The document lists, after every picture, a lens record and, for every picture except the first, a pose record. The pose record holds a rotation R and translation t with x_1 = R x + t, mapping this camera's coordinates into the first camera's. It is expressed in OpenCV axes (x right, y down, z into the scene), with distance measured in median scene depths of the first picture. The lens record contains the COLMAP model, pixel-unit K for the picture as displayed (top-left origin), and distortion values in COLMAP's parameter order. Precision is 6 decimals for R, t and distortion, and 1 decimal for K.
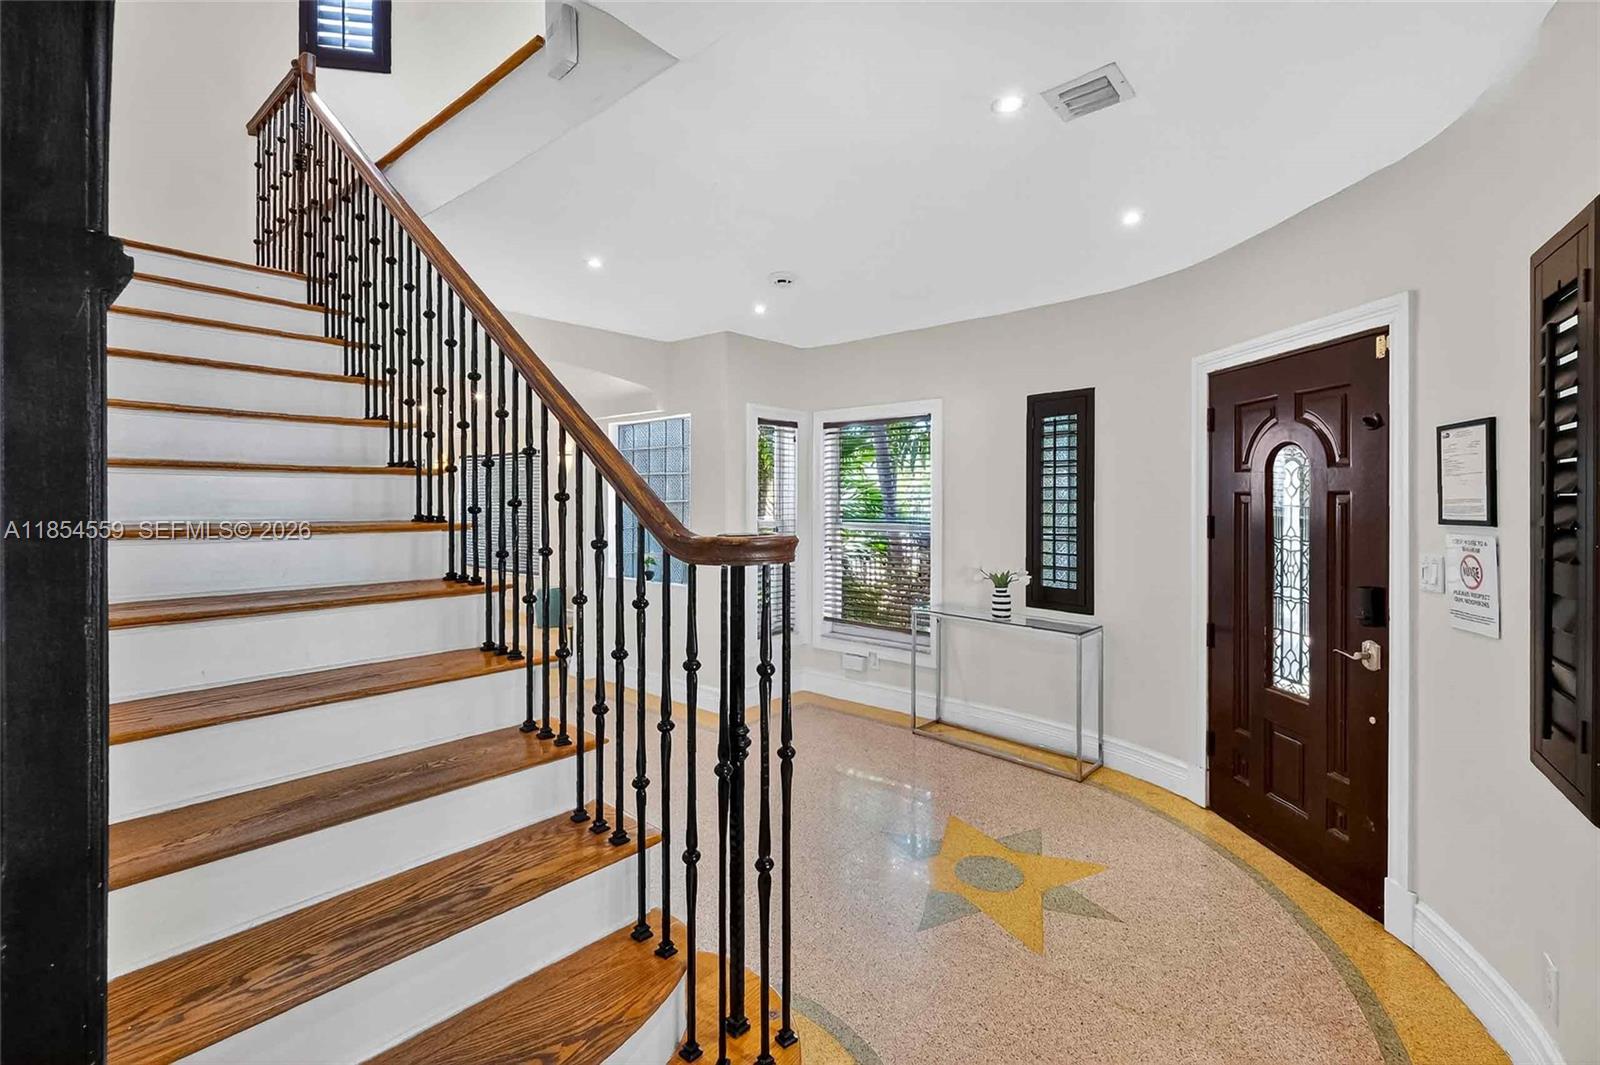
lens RADIAL K [[722.7, 0, 796.4], [0, 722.7, 504.6], [0, 0, 1]] dist [-0.001200, -0.000115]
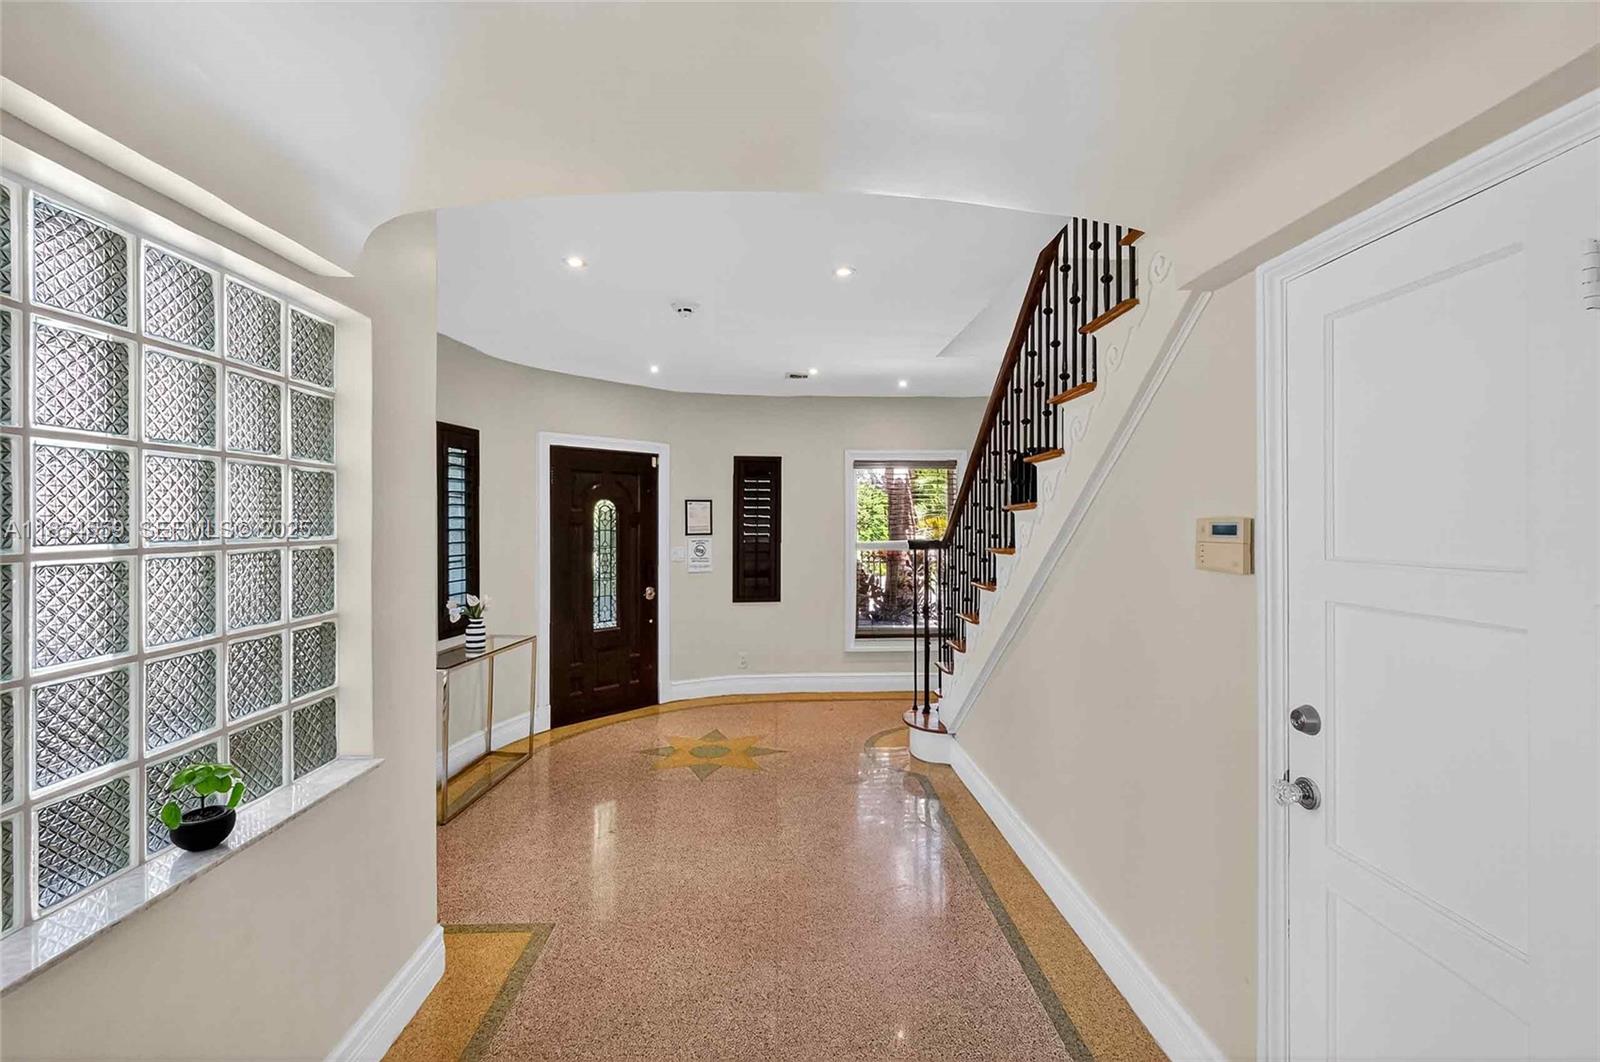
lens RADIAL K [[722.7, 0, 796.4], [0, 722.7, 503.1], [0, 0, 1]] dist [-0.001200, -0.000115]
pose [[-0.664797, 0.025050, 0.746604, -1.205799], [0.007062, 0.999604, -0.027250, -0.014447], [-0.746991, -0.012843, -0.664710, 2.116068]]
